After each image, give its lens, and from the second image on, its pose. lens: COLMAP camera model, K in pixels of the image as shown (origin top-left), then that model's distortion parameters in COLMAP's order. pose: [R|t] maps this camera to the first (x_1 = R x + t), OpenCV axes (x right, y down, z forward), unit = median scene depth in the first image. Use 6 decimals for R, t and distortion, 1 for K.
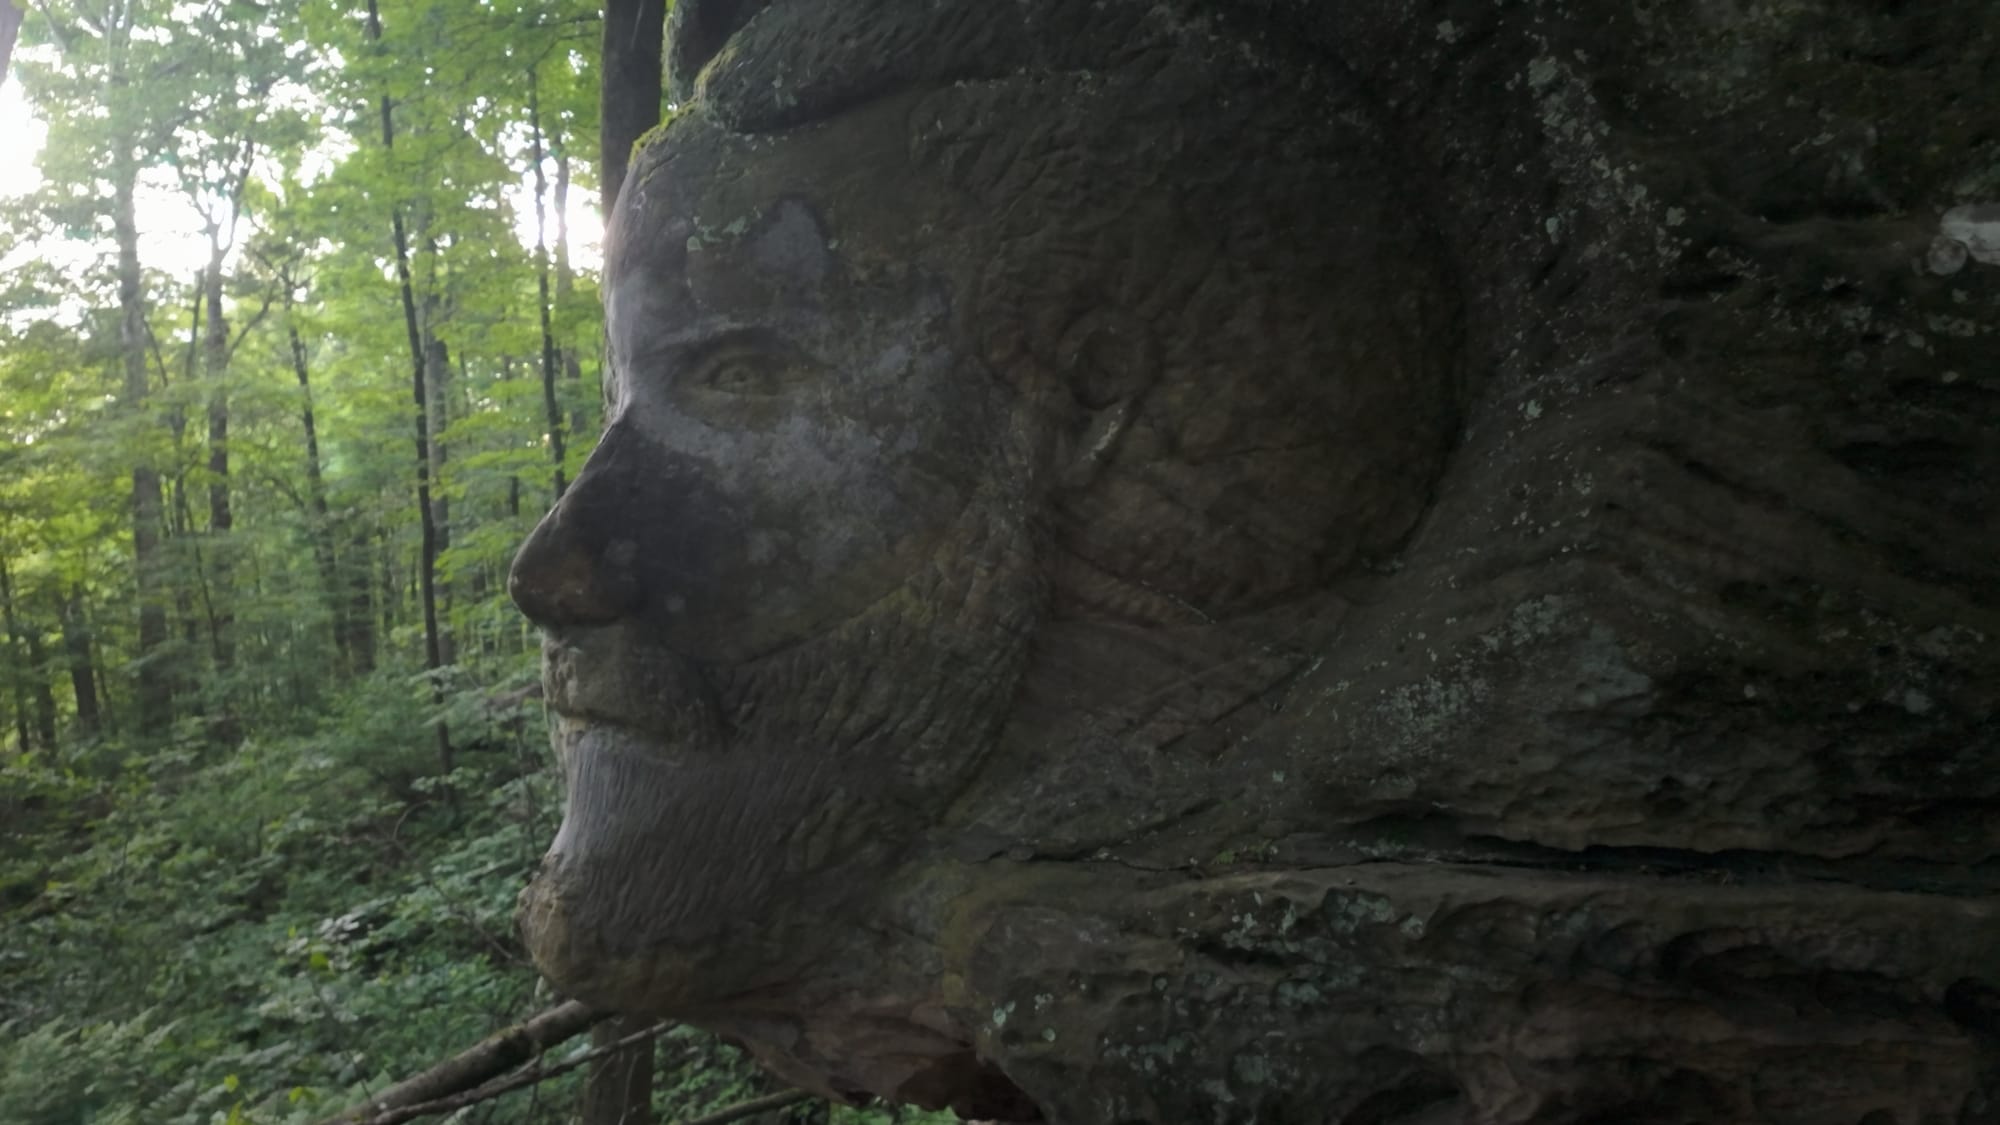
lens RADIAL K [[1509.6, 0, 798.4], [0, 1509.6, 313.0], [0, 0, 1]] dist [0.093014, -0.095920]
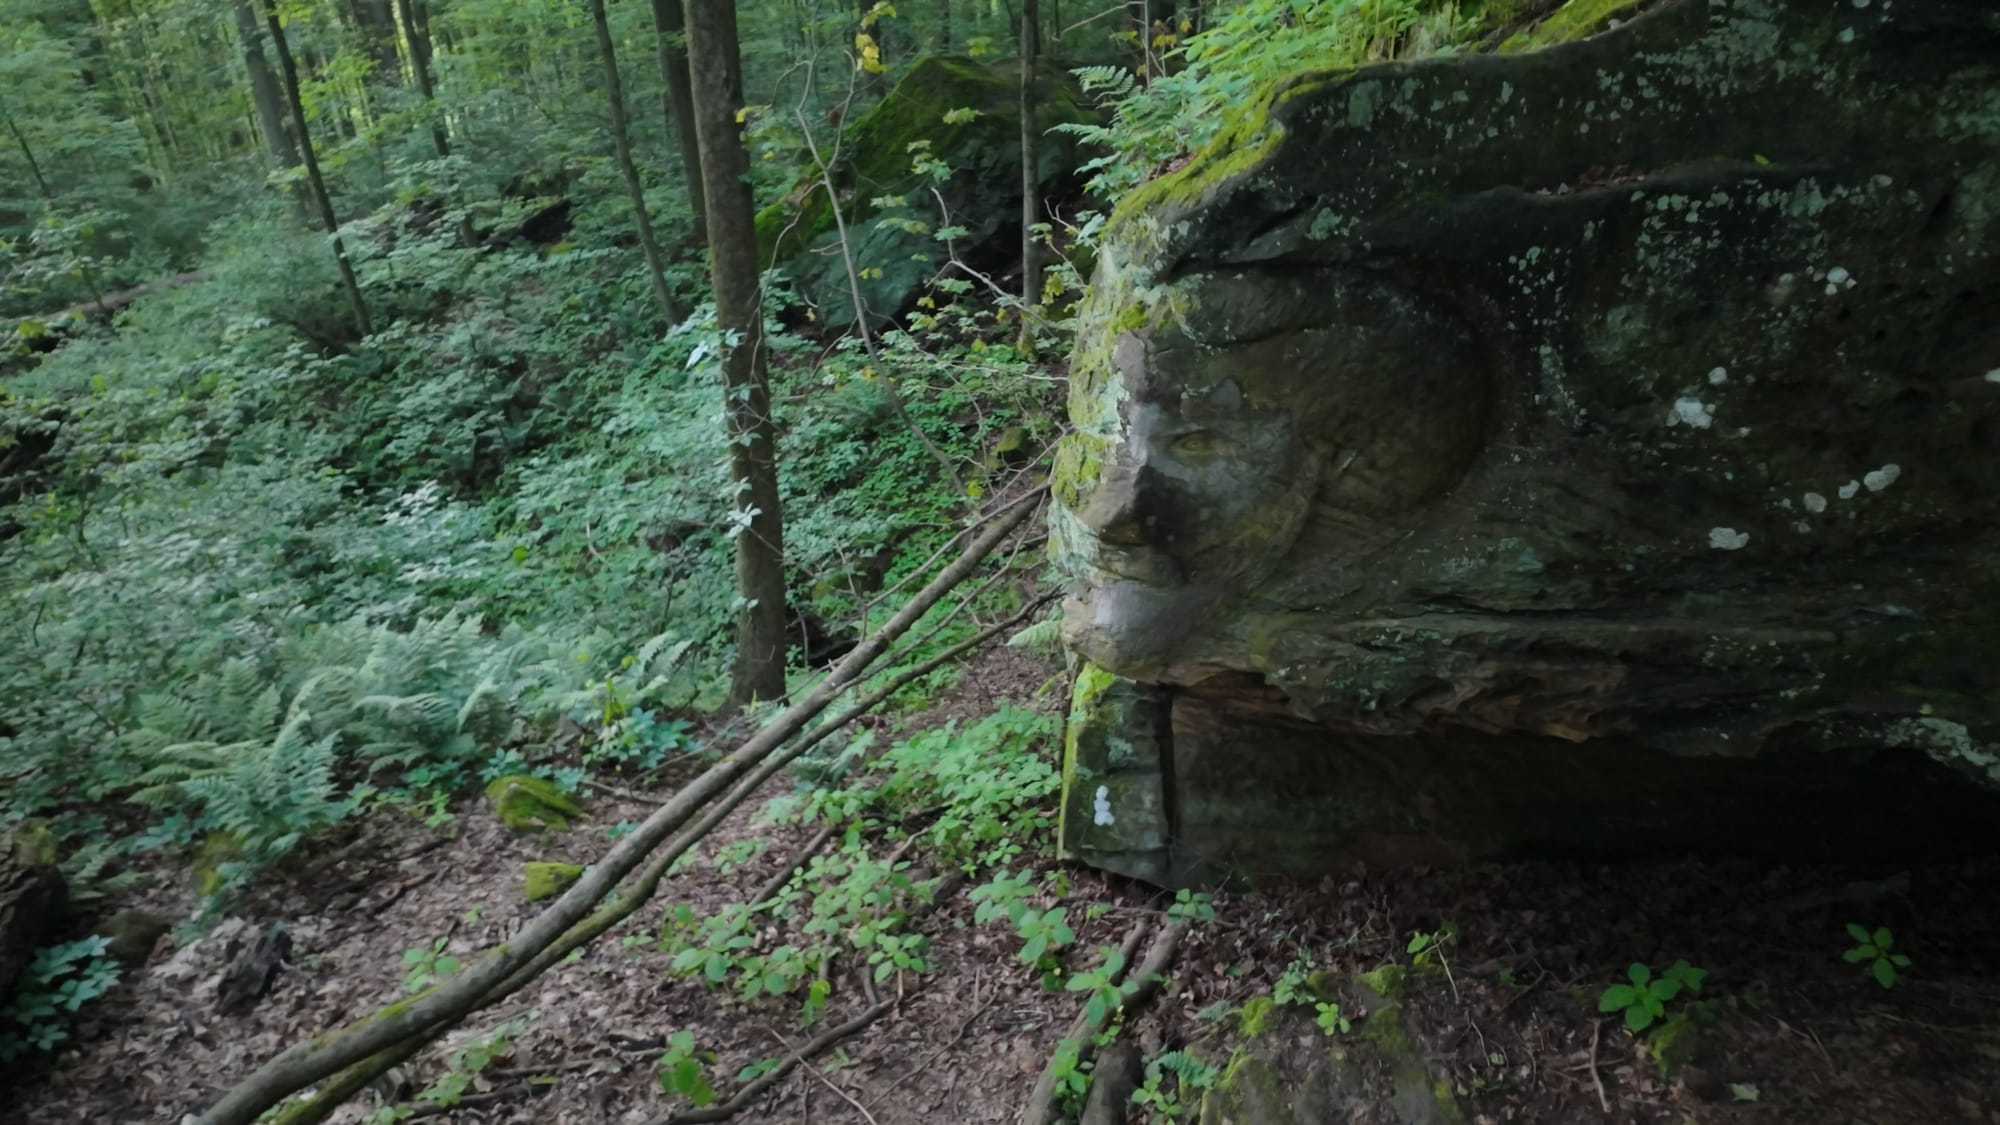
lens RADIAL K [[1207.7, 0, 1000.0], [0, 1207.7, 562.5], [0, 0, 1]] dist [0.030765, -0.042768]
pose [[0.992715, -0.062434, 0.103048, -0.576554], [0.013749, 0.908385, 0.417909, -0.611783], [-0.119698, -0.413447, 0.902626, -0.769920]]
